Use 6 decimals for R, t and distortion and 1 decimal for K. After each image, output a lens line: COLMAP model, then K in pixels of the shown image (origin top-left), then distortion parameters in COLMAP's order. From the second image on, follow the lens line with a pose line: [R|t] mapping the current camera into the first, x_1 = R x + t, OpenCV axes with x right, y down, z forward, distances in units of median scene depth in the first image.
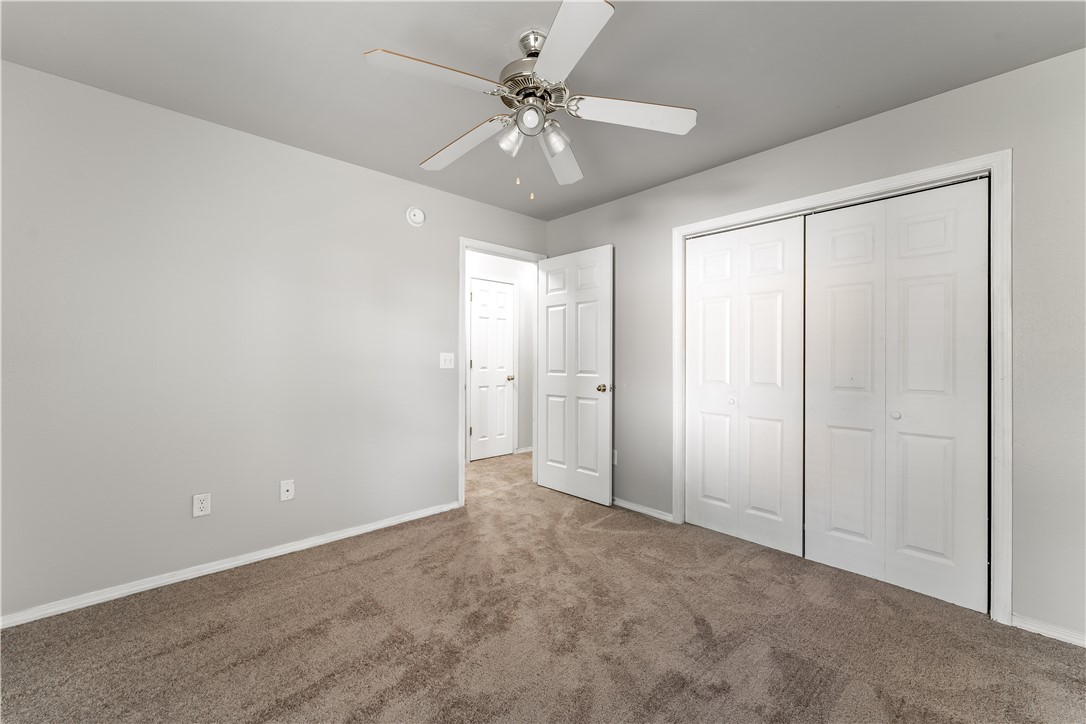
lens RADIAL K [[456.4, 0, 541.5], [0, 456.4, 359.2], [0, 0, 1]] dist [0.002339, 0.000920]
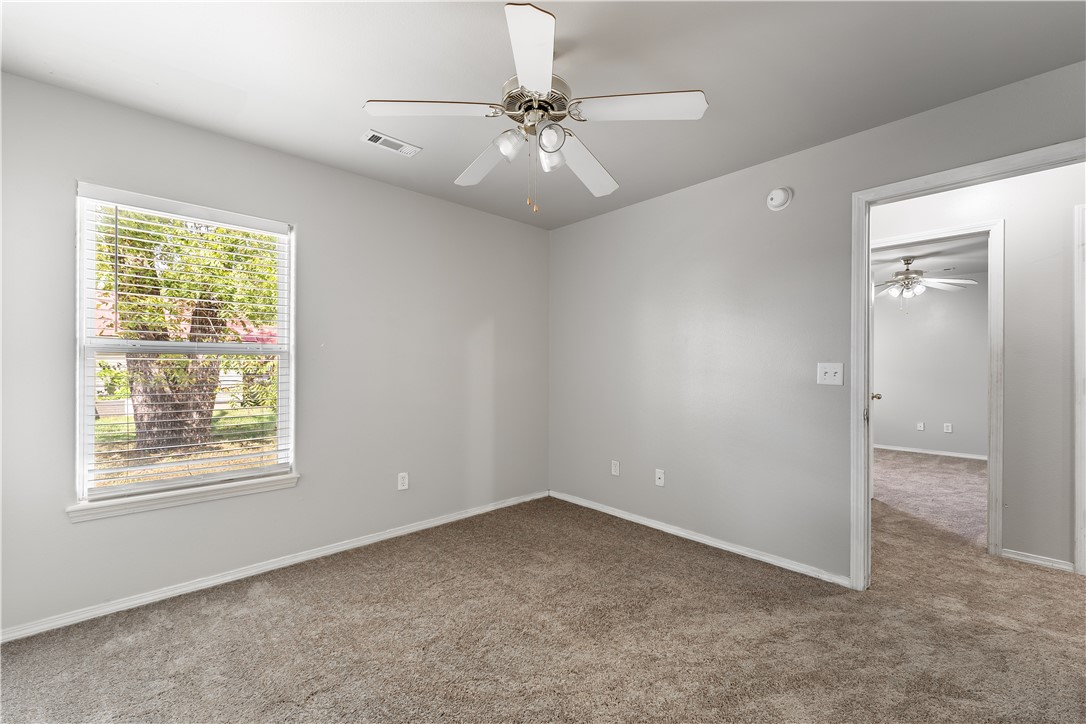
lens RADIAL K [[456.4, 0, 537.3], [0, 456.4, 365.8], [0, 0, 1]] dist [0.002339, 0.000920]
pose [[-0.022698, -0.003749, -0.999735, 0.567774], [-0.006796, 0.999970, -0.003595, -0.003925], [0.999719, 0.006713, -0.022723, 0.595532]]
